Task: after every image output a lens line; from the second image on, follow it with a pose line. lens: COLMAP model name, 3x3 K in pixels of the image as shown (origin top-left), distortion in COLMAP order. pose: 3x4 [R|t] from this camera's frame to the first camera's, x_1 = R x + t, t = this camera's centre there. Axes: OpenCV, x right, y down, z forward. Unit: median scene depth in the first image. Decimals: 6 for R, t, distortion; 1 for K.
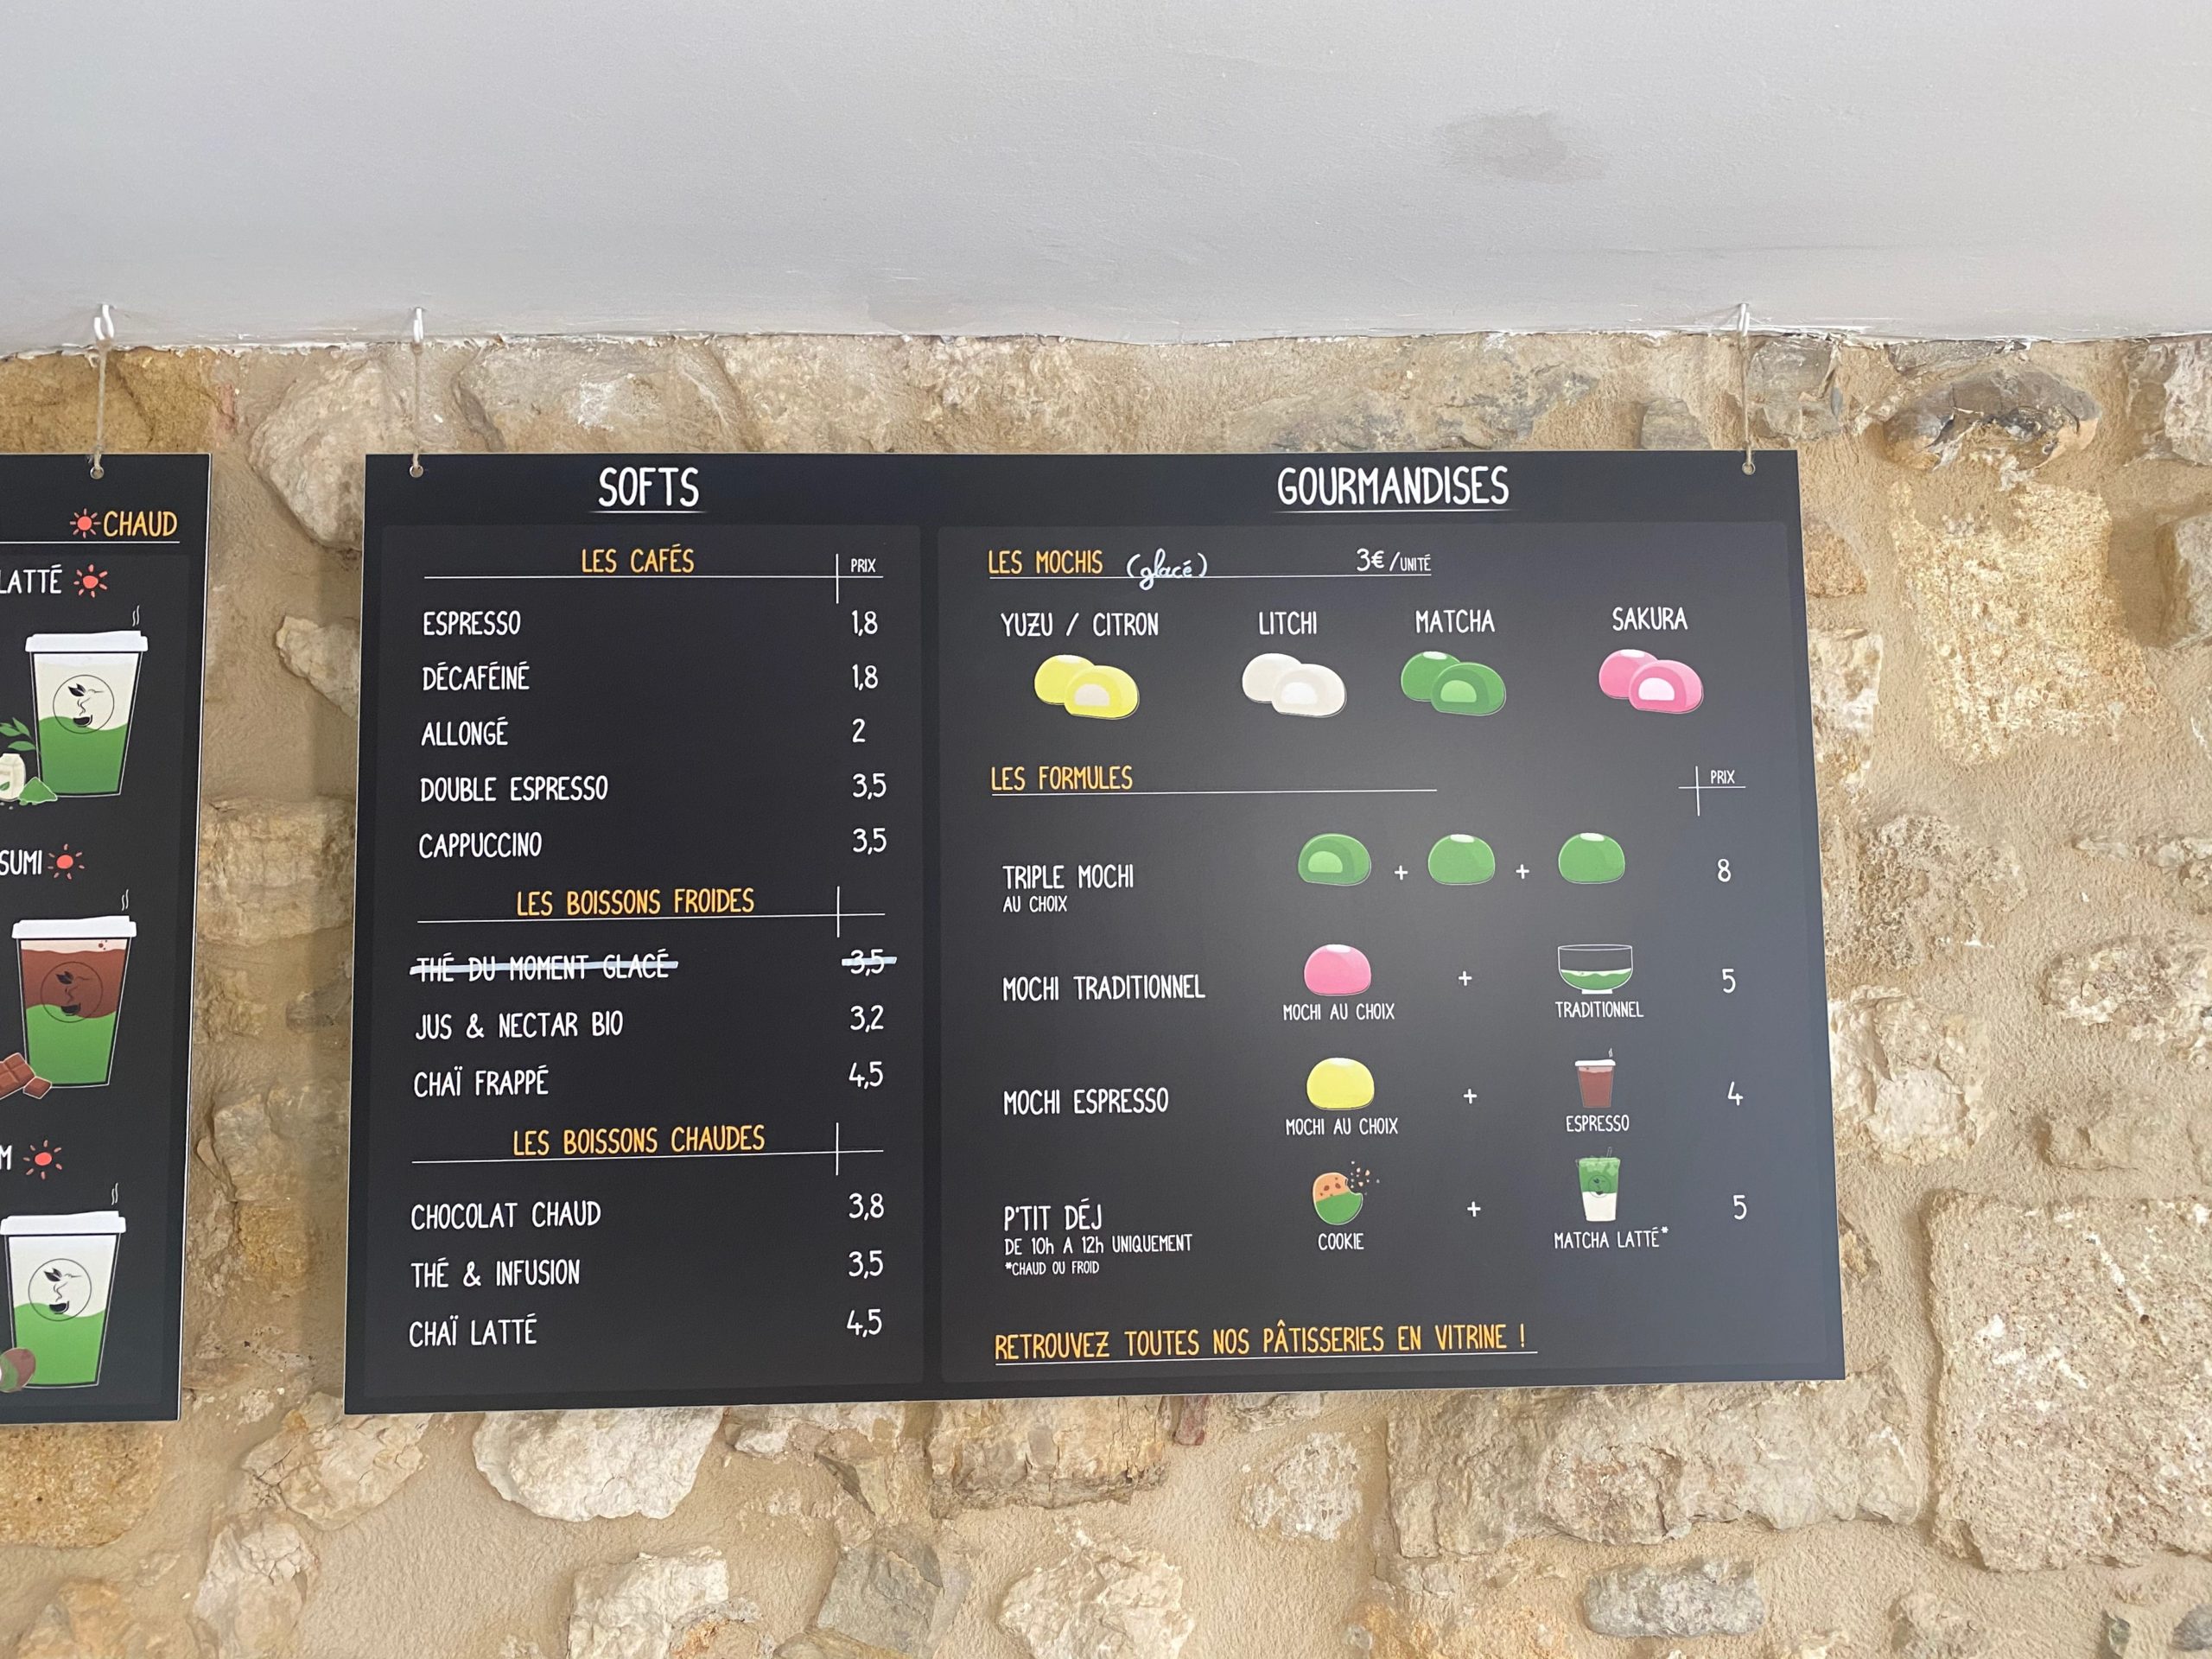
lens RADIAL K [[1715.4, 0, 1103.8], [0, 1715.4, 792.4], [0, 0, 1]] dist [0.003889, -0.006969]
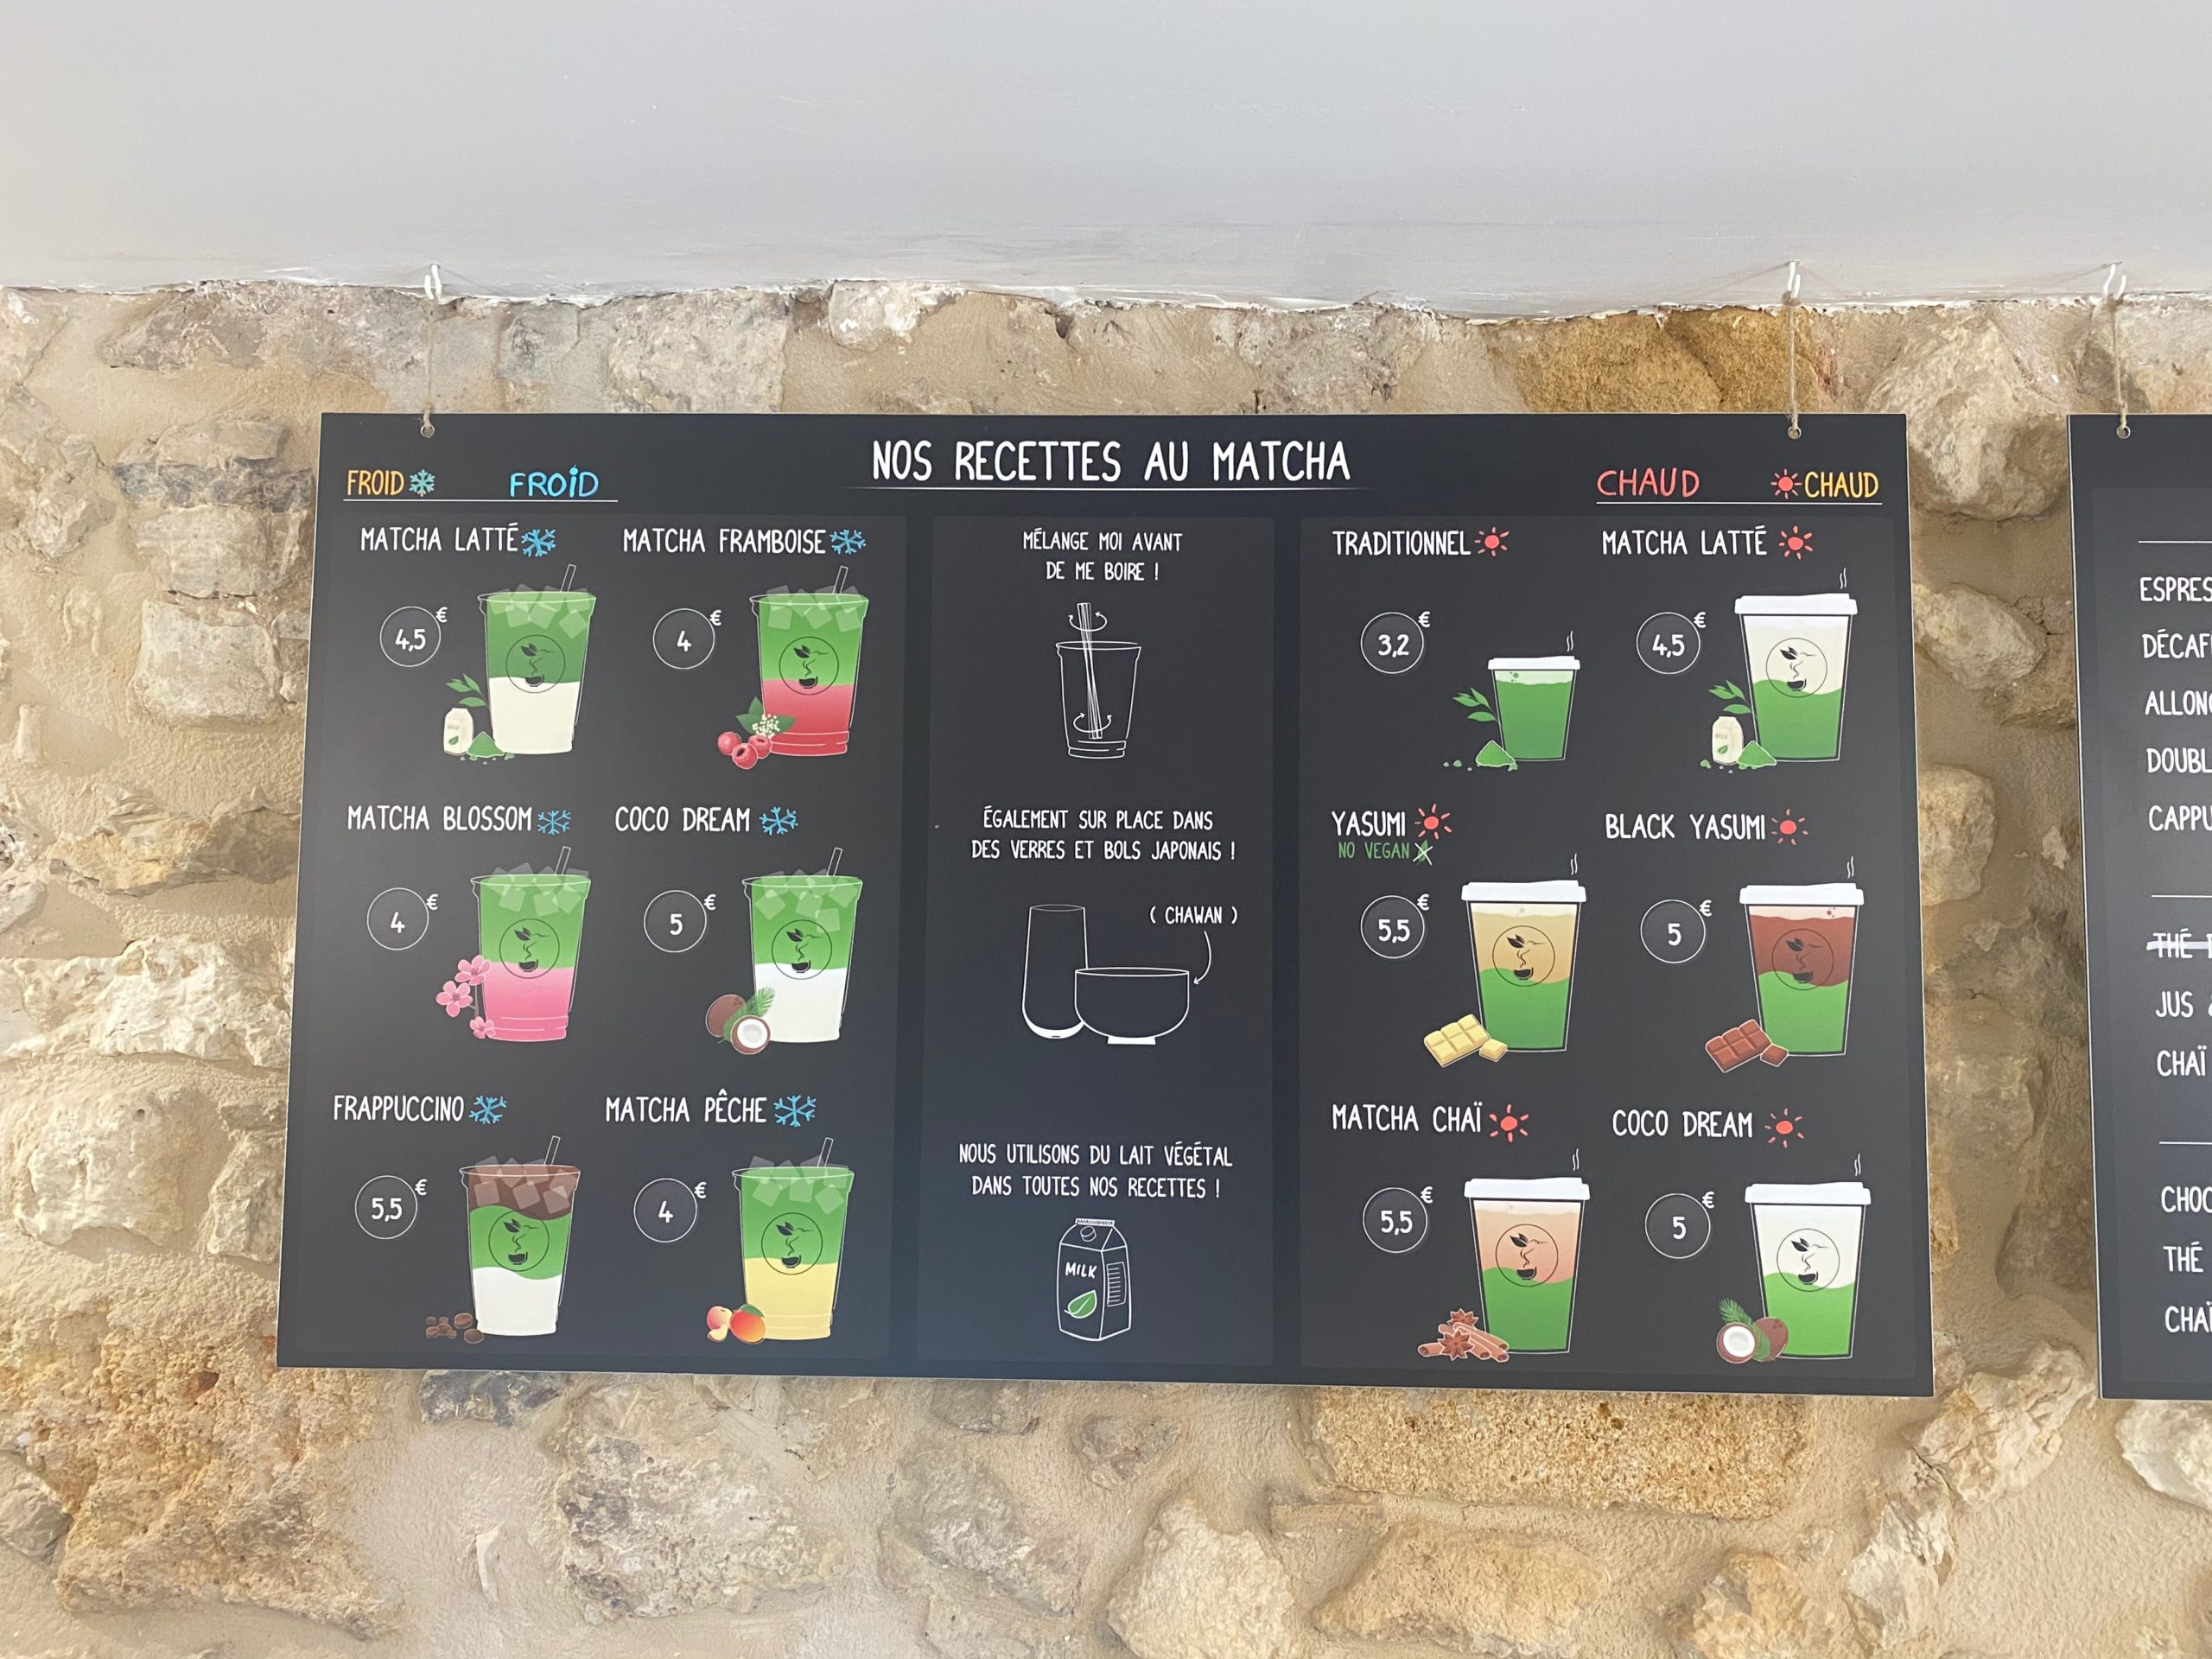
lens RADIAL K [[1715.4, 0, 1103.8], [0, 1715.4, 792.4], [0, 0, 1]] dist [0.003889, -0.006969]
pose [[0.997274, 0.018228, -0.071502, -0.907694], [-0.017519, 0.999791, 0.010520, 0.016591], [0.071679, -0.009239, 0.997385, -0.011662]]
